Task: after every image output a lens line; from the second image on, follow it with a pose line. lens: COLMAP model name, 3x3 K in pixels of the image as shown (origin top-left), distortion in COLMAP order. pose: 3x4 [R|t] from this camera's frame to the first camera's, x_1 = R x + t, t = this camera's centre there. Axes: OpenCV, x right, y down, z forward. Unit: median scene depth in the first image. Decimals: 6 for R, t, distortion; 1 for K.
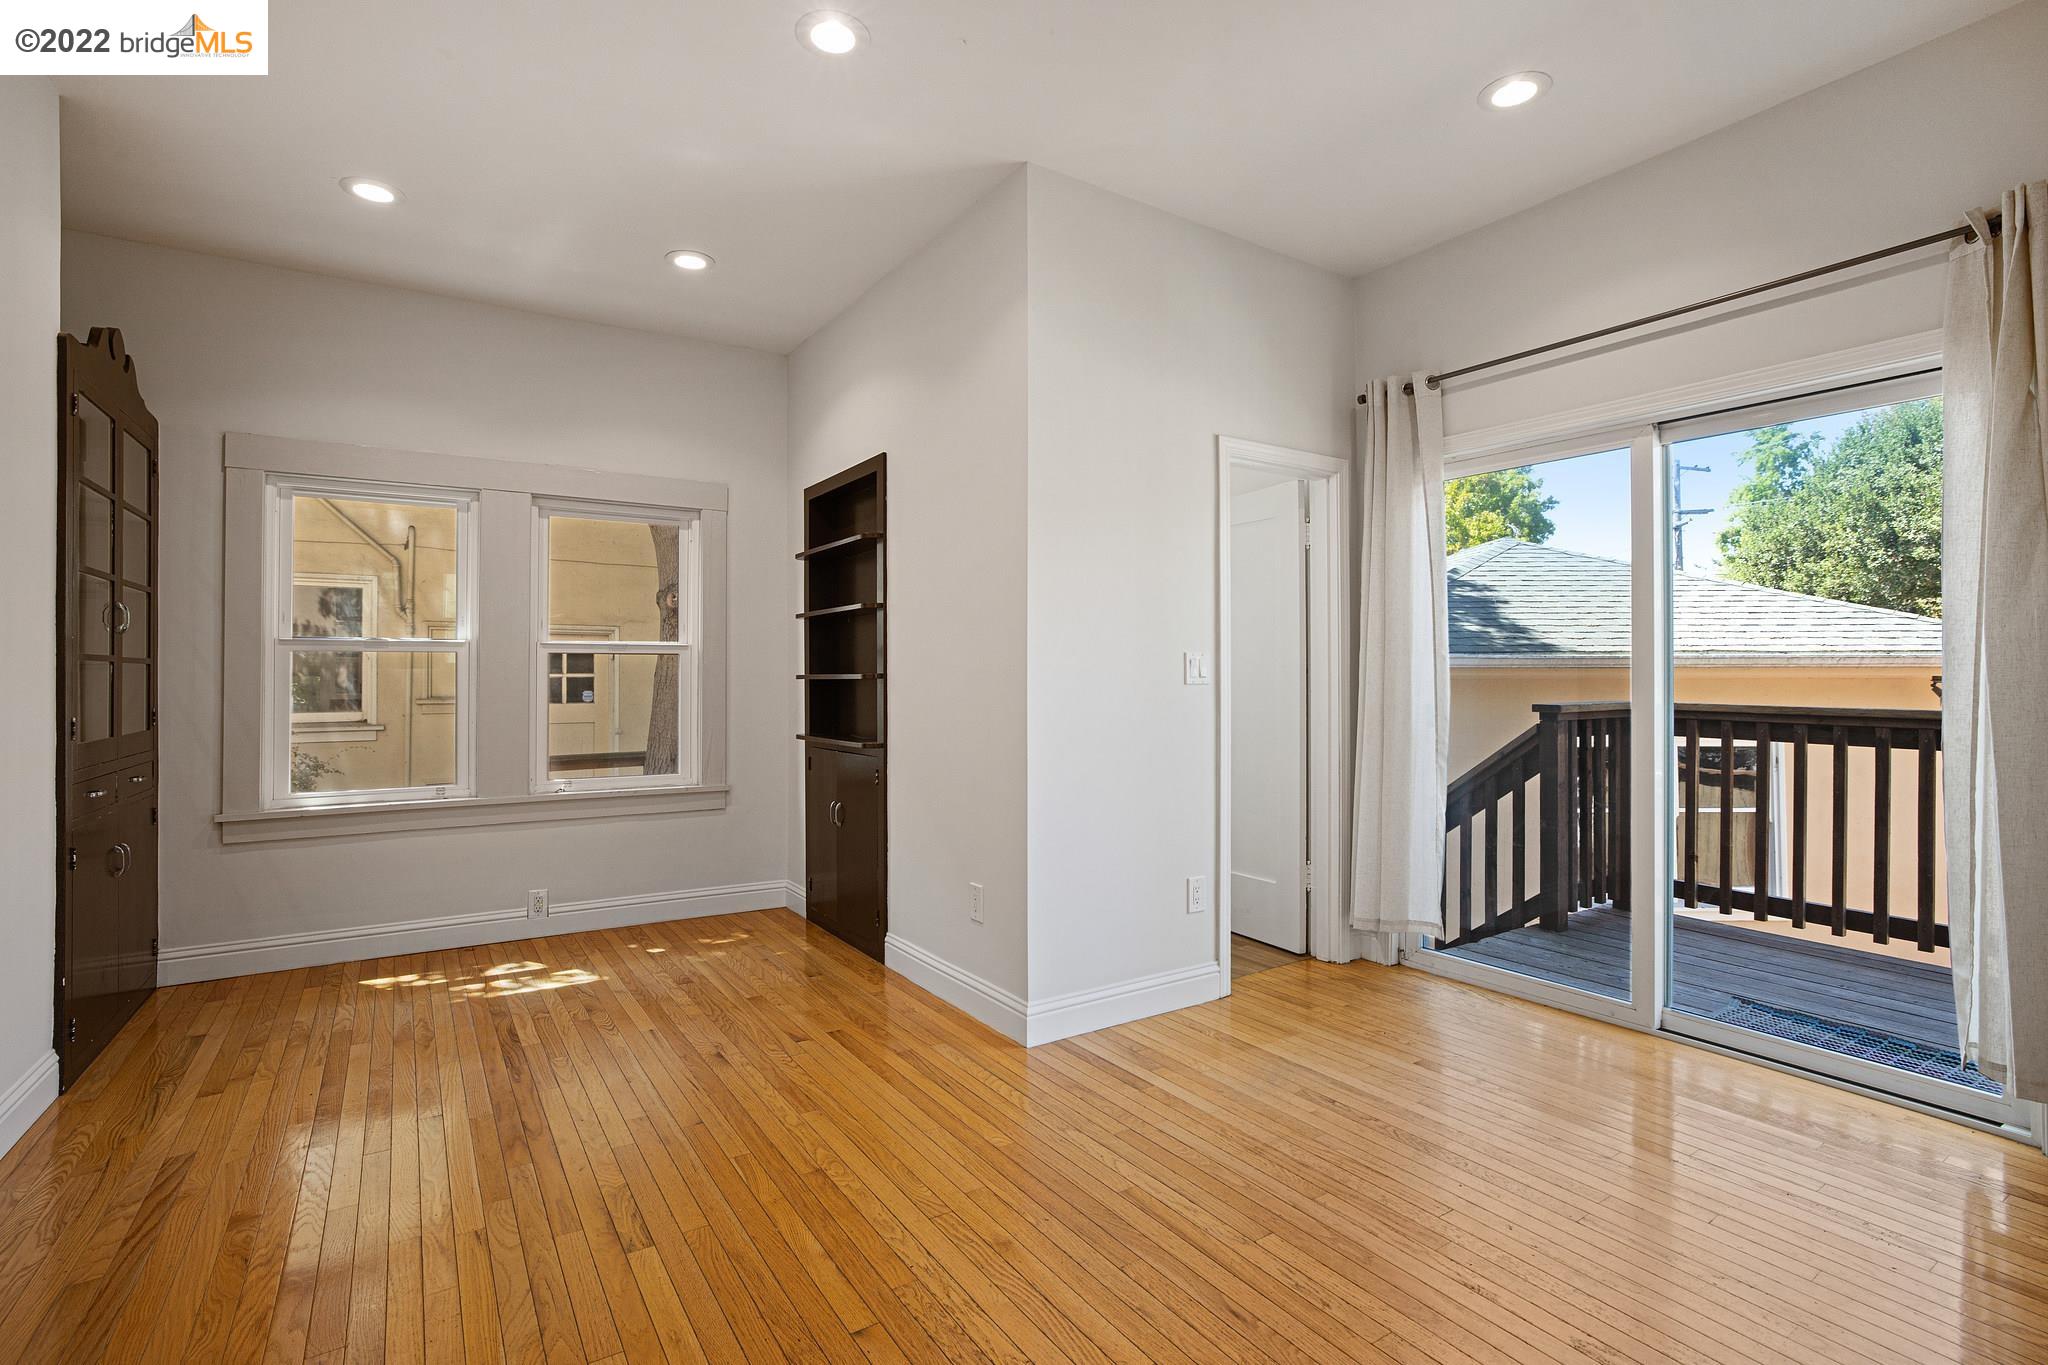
lens RADIAL K [[916.0, 0, 973.6], [0, 916.0, 652.2], [0, 0, 1]] dist [-0.001365, -0.000032]
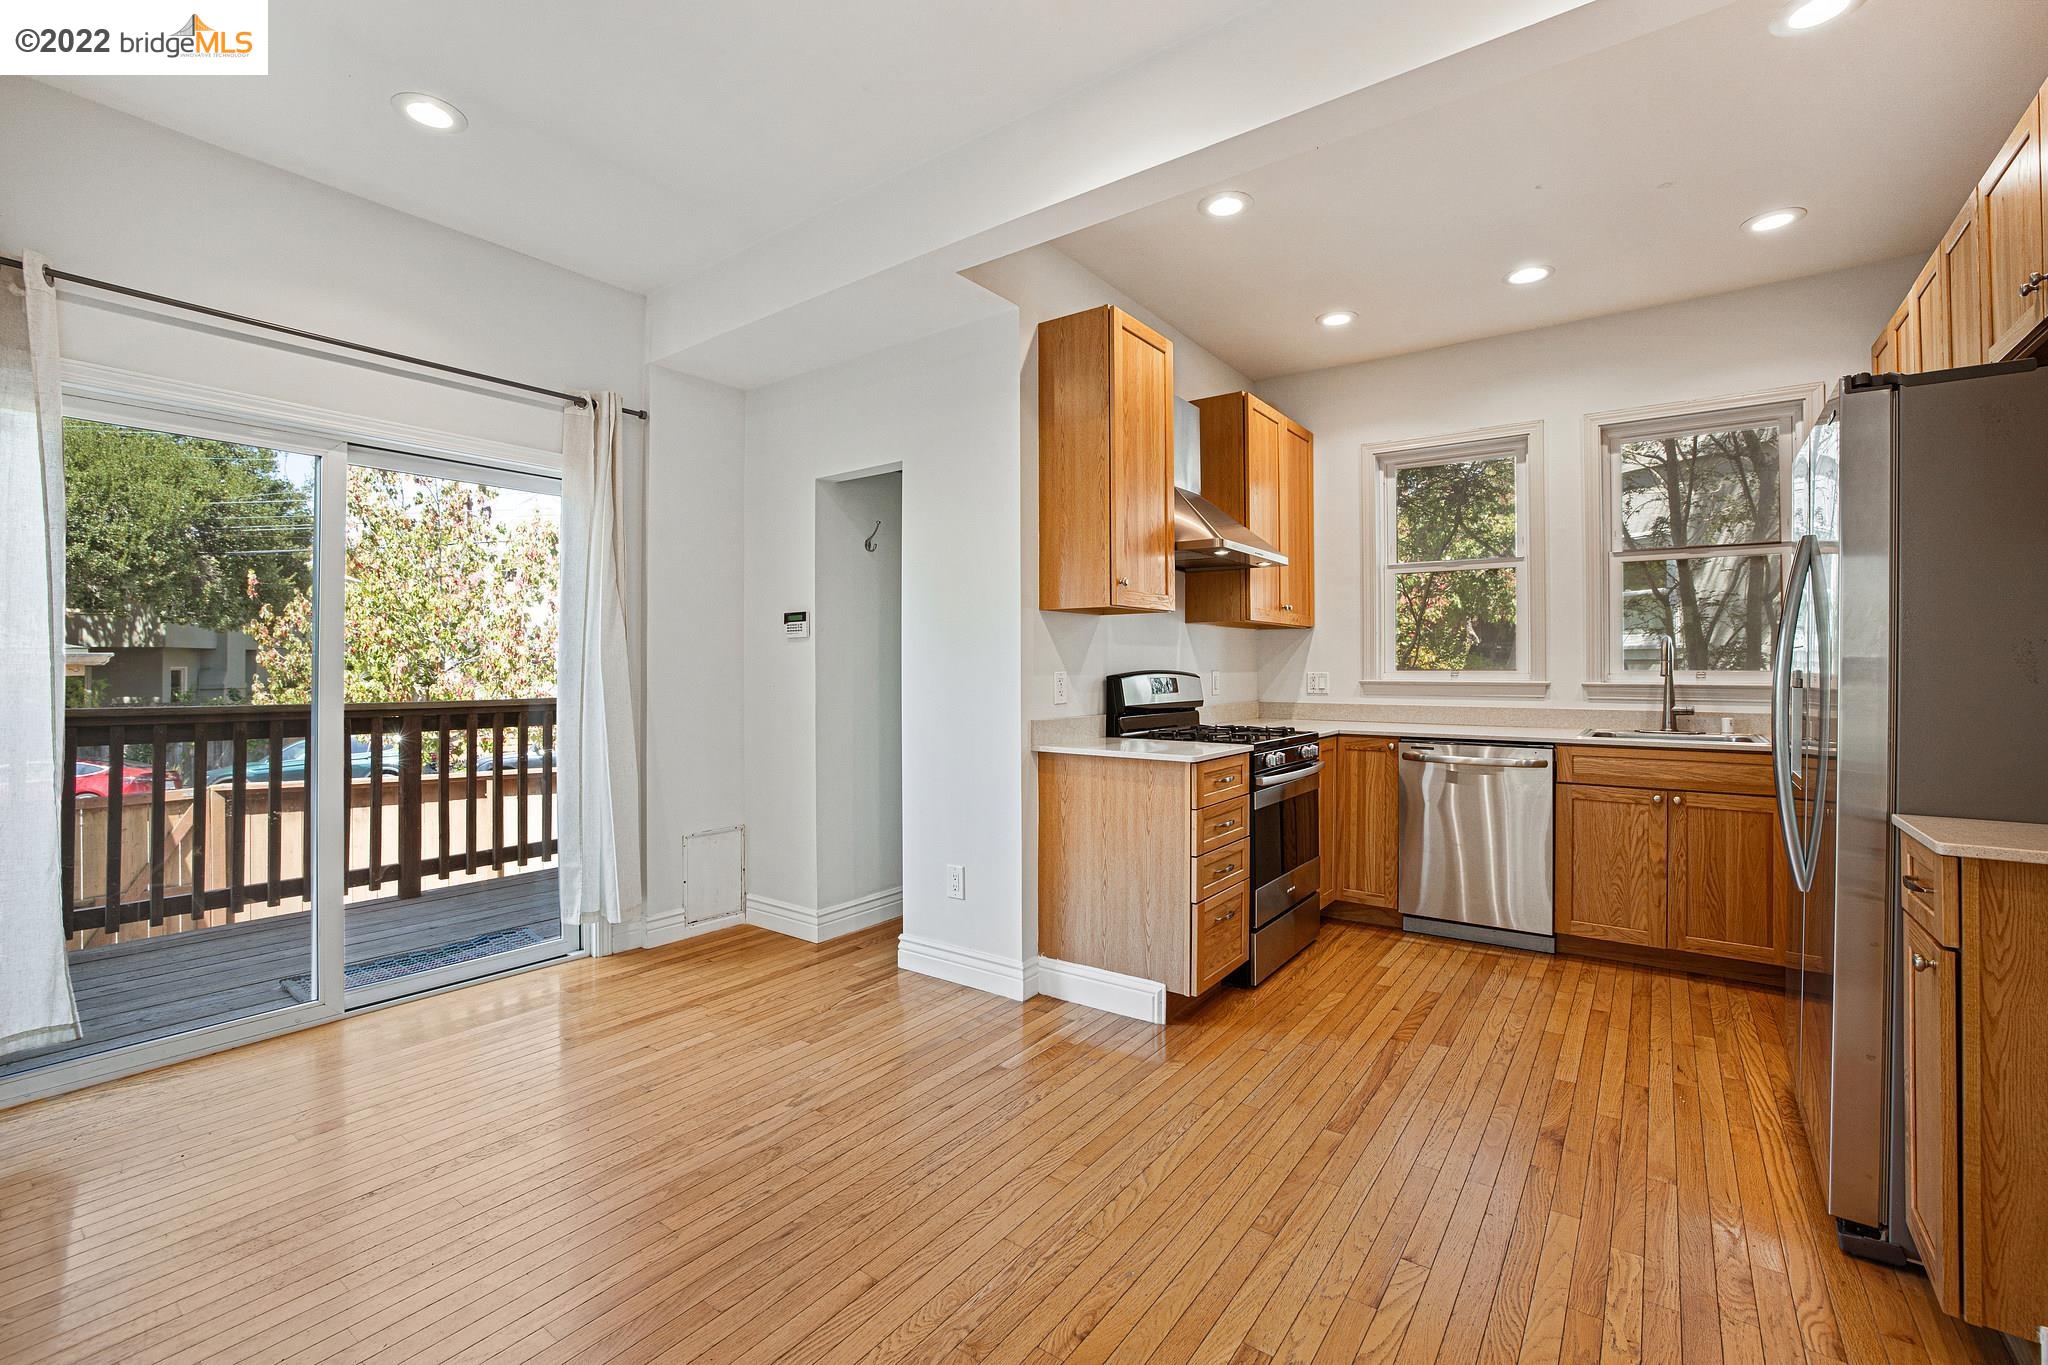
lens RADIAL K [[872.6, 0, 1027.2], [0, 872.6, 670.2], [0, 0, 1]] dist [-0.002095, 0.000243]
pose [[-0.359828, -0.000557, 0.933018, -0.433409], [-0.026663, 0.999598, -0.009685, 0.002857], [-0.932638, -0.028362, -0.359698, 0.569720]]
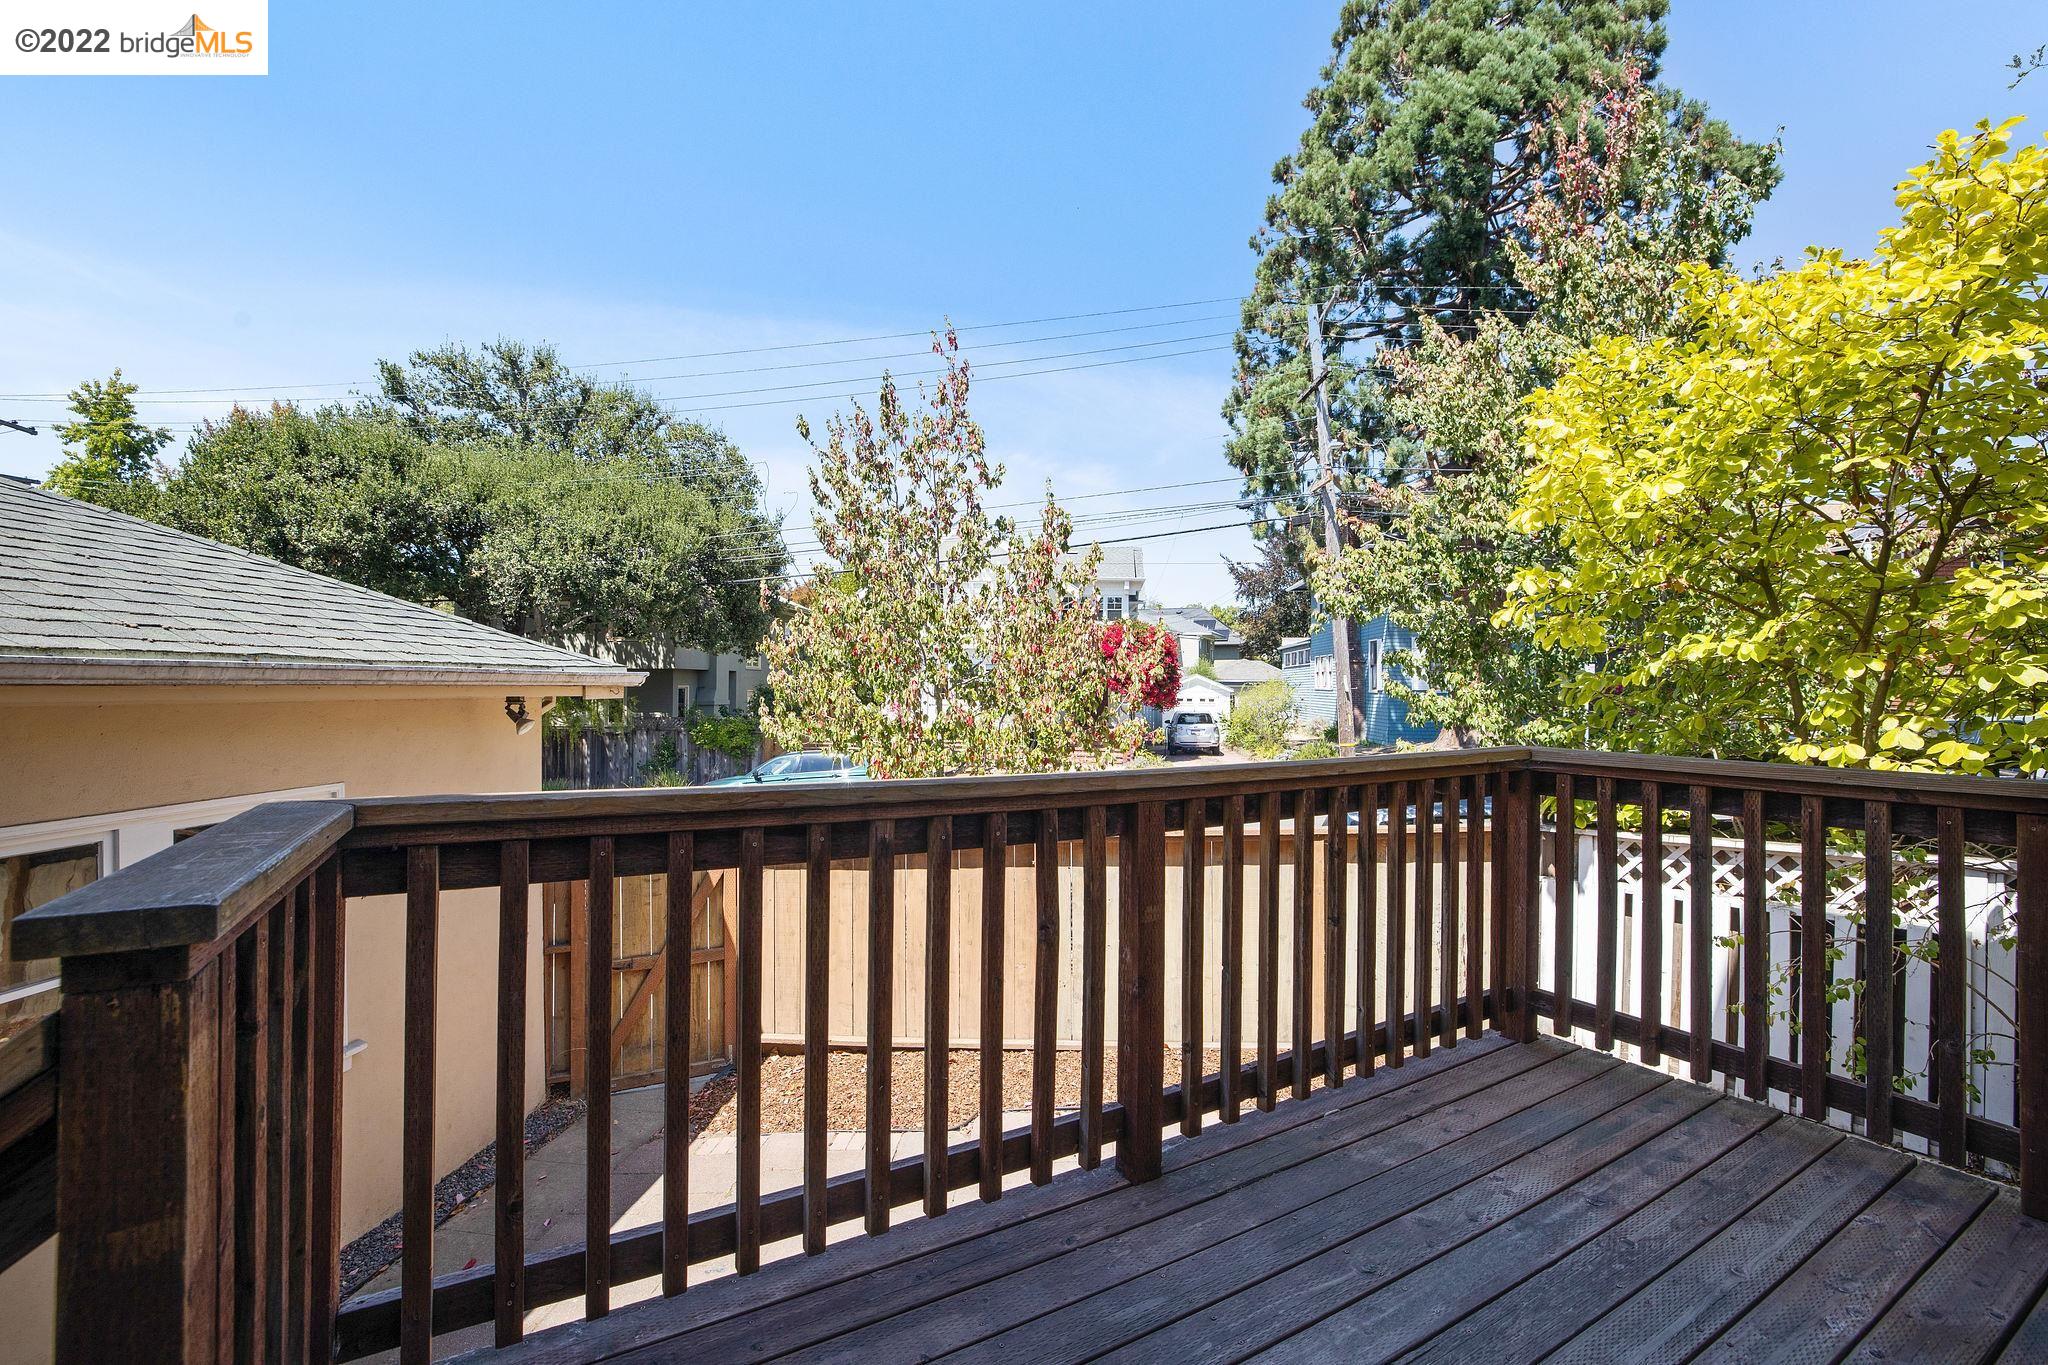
lens RADIAL K [[872.6, 0, 1027.2], [0, 872.6, 670.2], [0, 0, 1]] dist [-0.002095, 0.000243]
pose [[0.021890, 0.020875, 0.999542, 0.592113], [-0.031836, 0.999290, -0.020173, 0.007386], [-0.999253, -0.031380, 0.022539, 1.075086]]
